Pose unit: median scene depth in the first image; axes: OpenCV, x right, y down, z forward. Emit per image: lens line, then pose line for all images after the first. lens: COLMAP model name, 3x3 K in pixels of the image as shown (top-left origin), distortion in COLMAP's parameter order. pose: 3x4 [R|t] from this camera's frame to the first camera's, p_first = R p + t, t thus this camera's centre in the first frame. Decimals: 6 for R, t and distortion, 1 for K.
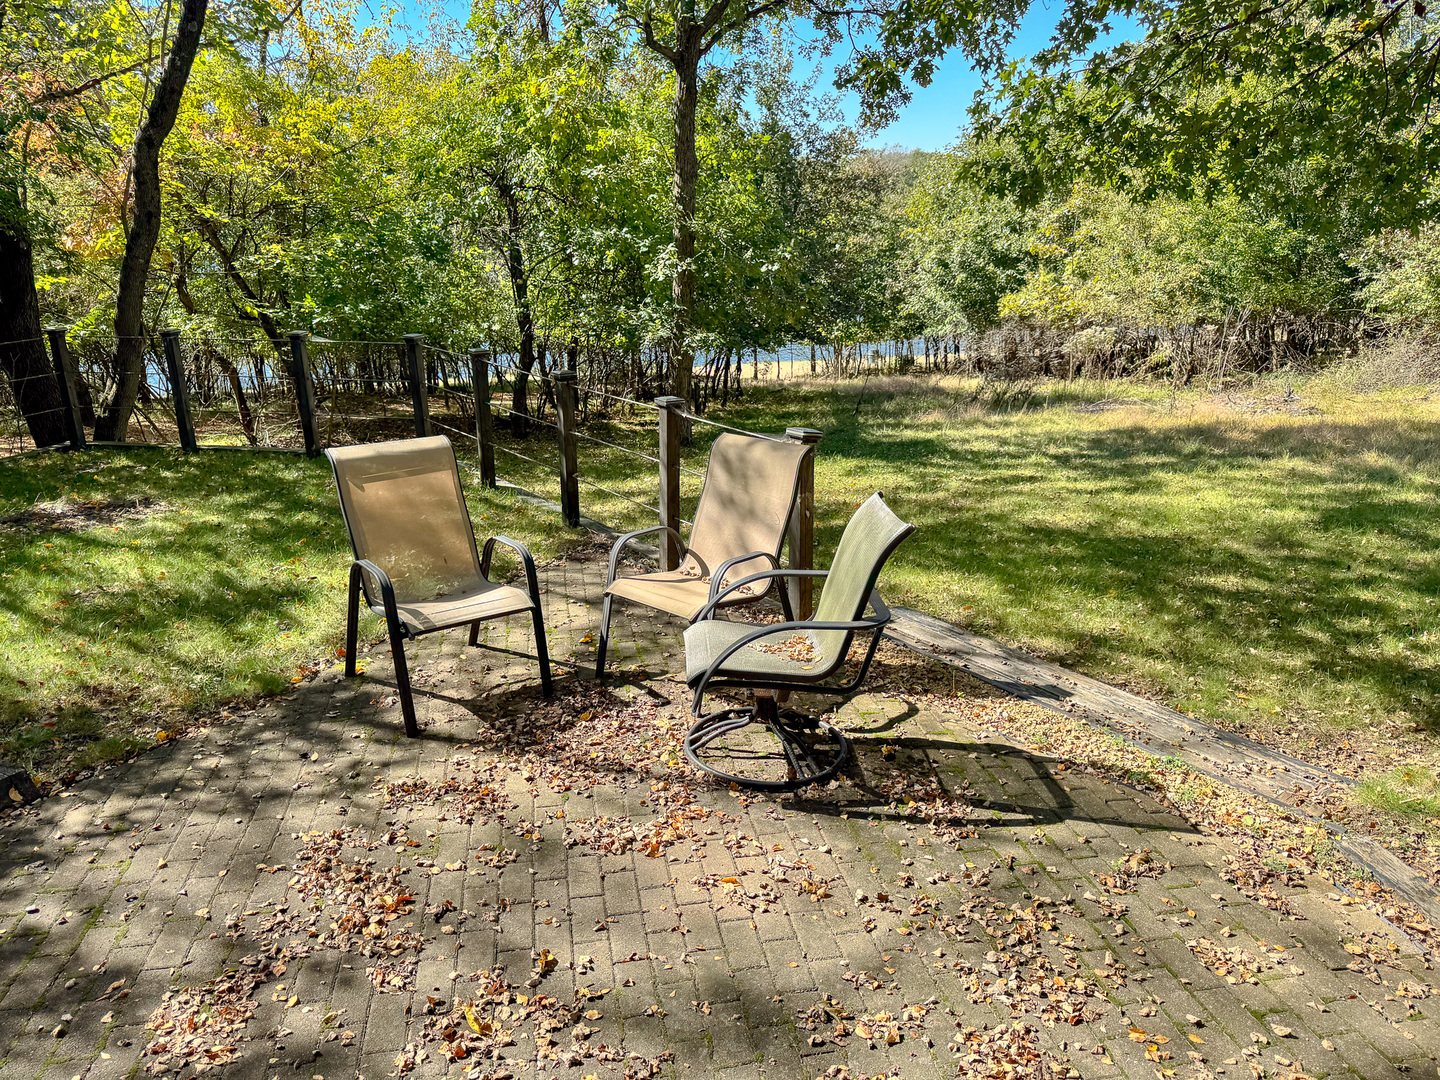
lens RADIAL K [[979.6, 0, 708.4], [0, 979.6, 568.5], [0, 0, 1]] dist [0.006146, -0.034859]
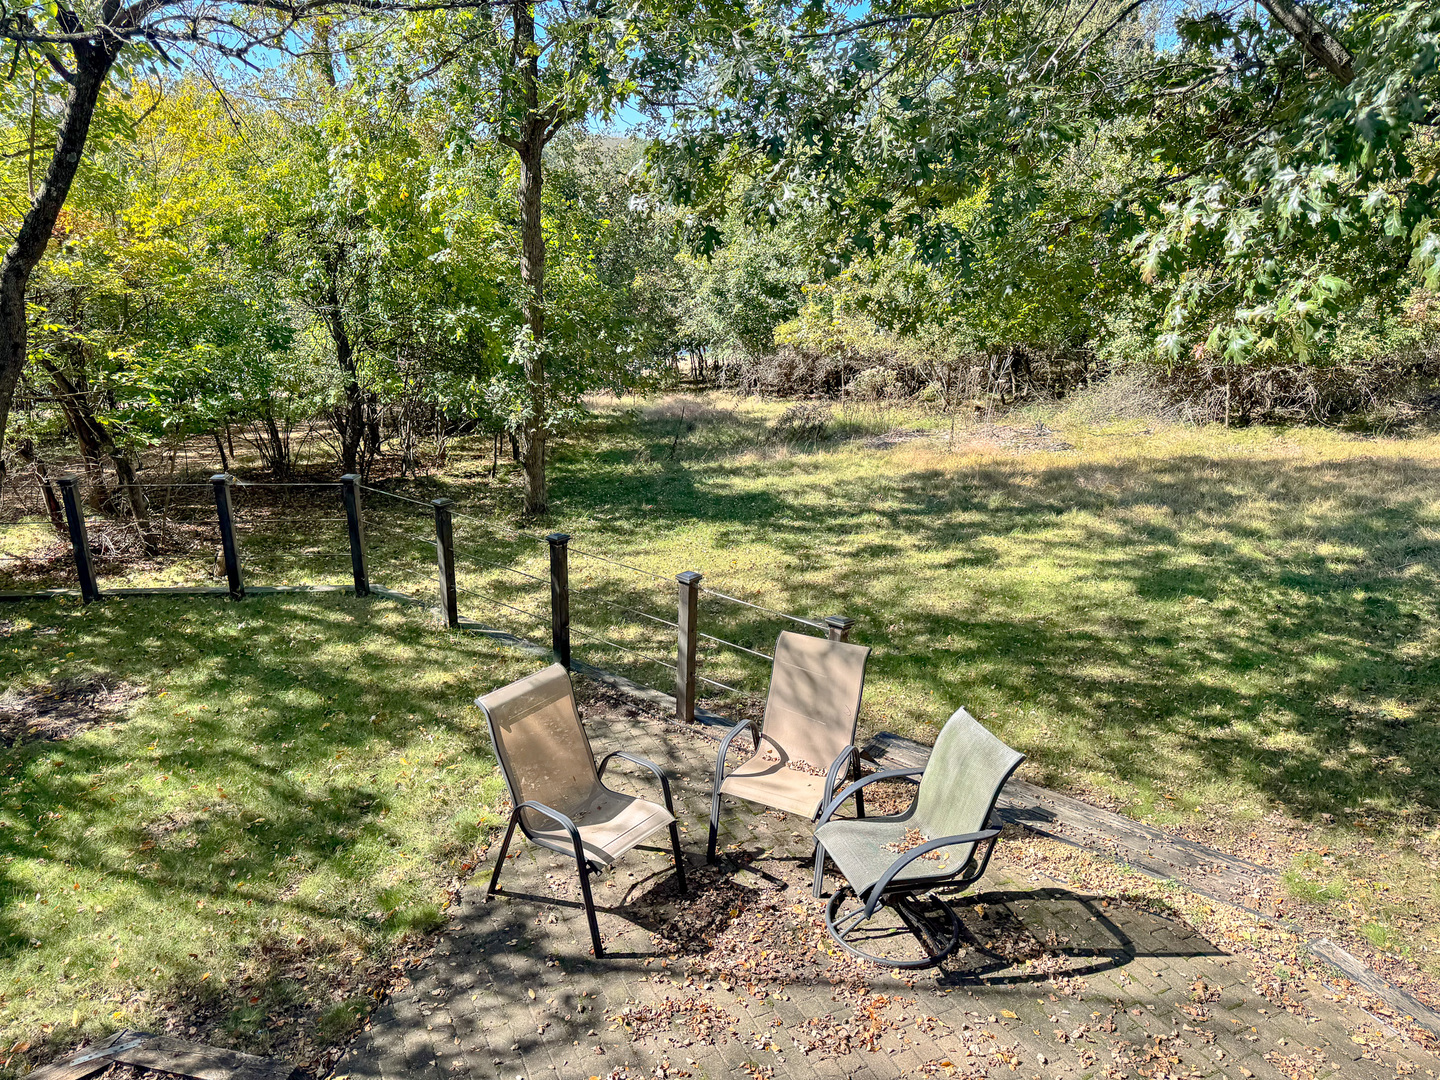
lens RADIAL K [[979.6, 0, 708.6], [0, 979.6, 554.4], [0, 0, 1]] dist [0.006146, -0.034859]
pose [[0.964820, -0.067853, 0.254005, -0.083809], [0.067300, 0.997673, 0.010876, -0.058176], [-0.254152, 0.006601, 0.967142, -0.026787]]
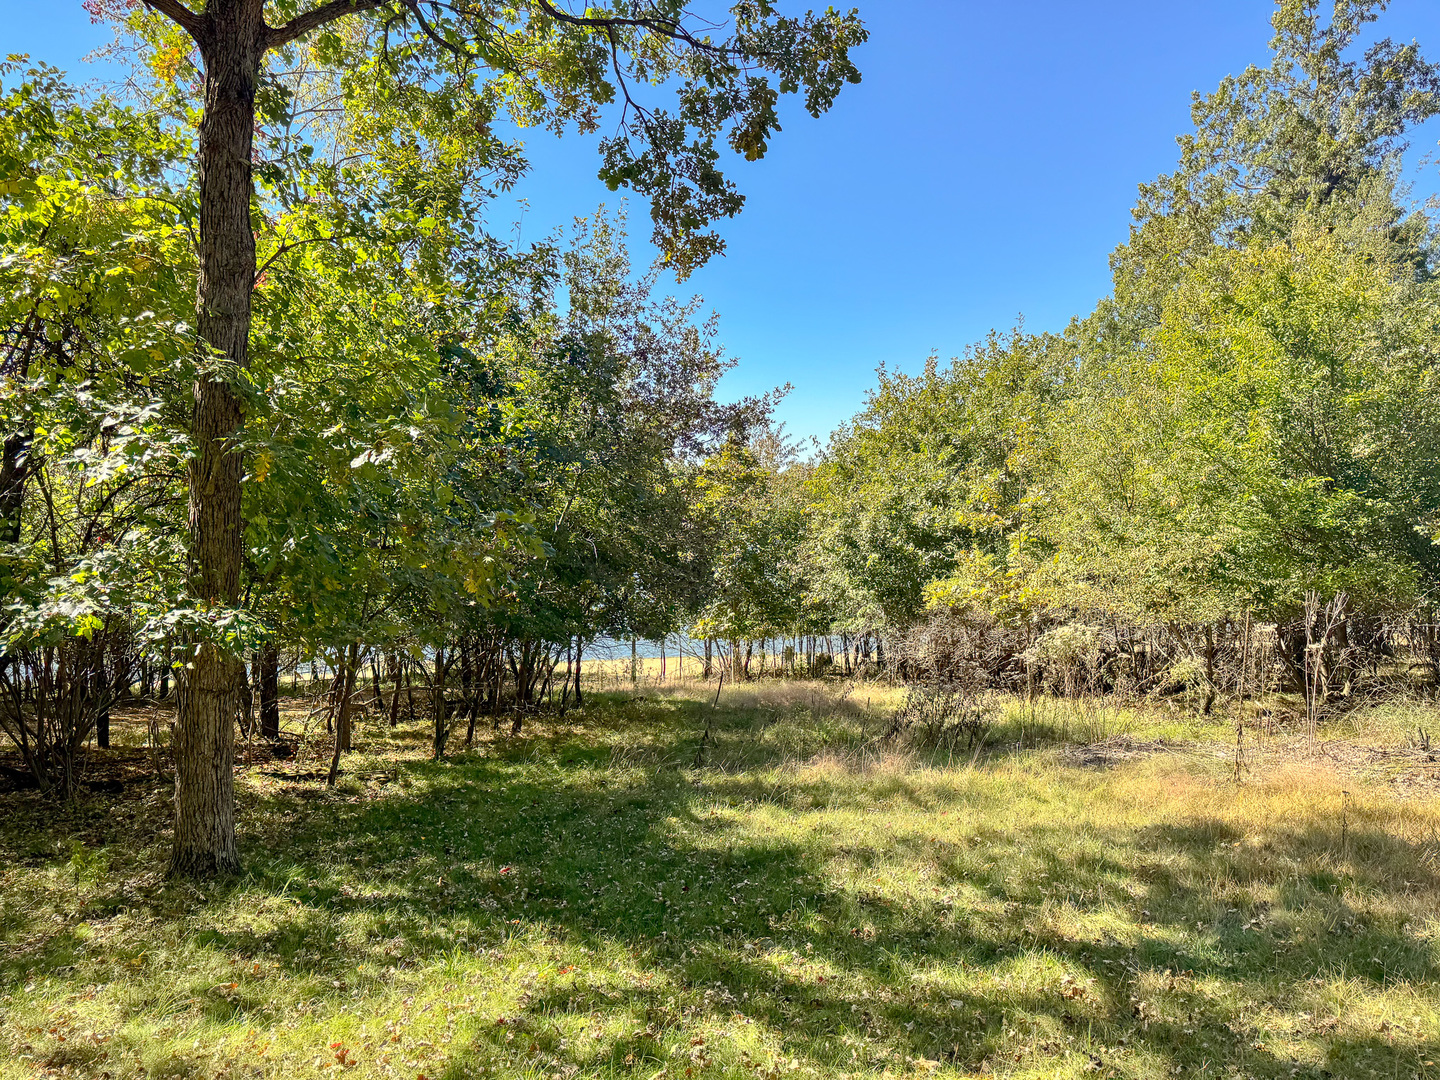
lens RADIAL K [[979.6, 0, 713.4], [0, 979.6, 531.2], [0, 0, 1]] dist [0.006146, -0.034859]
pose [[0.997408, 0.032527, 0.064177, 0.114827], [-0.009862, 0.945363, -0.325869, -0.090812], [-0.071270, 0.324392, 0.943234, 0.383337]]
